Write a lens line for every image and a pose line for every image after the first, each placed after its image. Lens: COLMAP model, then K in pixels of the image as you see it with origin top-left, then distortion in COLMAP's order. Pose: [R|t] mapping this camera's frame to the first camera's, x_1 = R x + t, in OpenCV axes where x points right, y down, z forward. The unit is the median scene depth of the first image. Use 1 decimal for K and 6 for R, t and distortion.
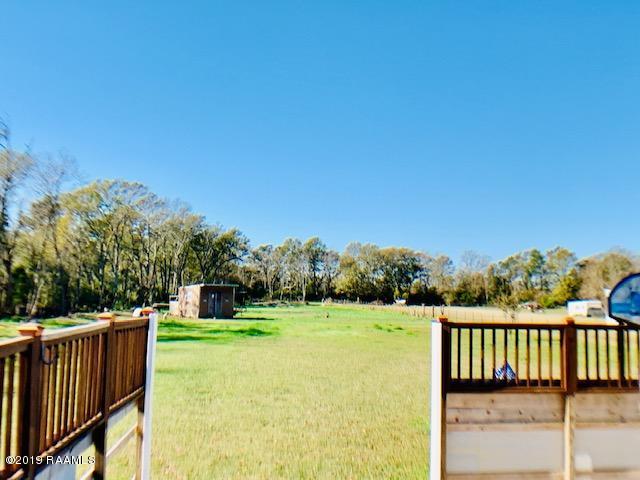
lens RADIAL K [[722.3, 0, 320.0], [0, 722.3, 240.0], [0, 0, 1]] dist [-0.014182, -0.033883]
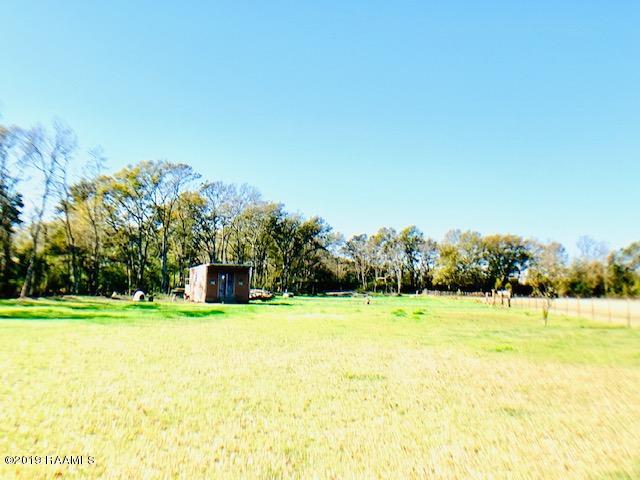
lens RADIAL K [[722.3, 0, 320.0], [0, 722.3, 240.0], [0, 0, 1]] dist [-0.014182, -0.033883]
pose [[0.982768, -0.019017, -0.183865, 0.133333], [0.019600, 0.999807, 0.001353, 0.032535], [0.183804, -0.004933, 0.982951, 0.151387]]
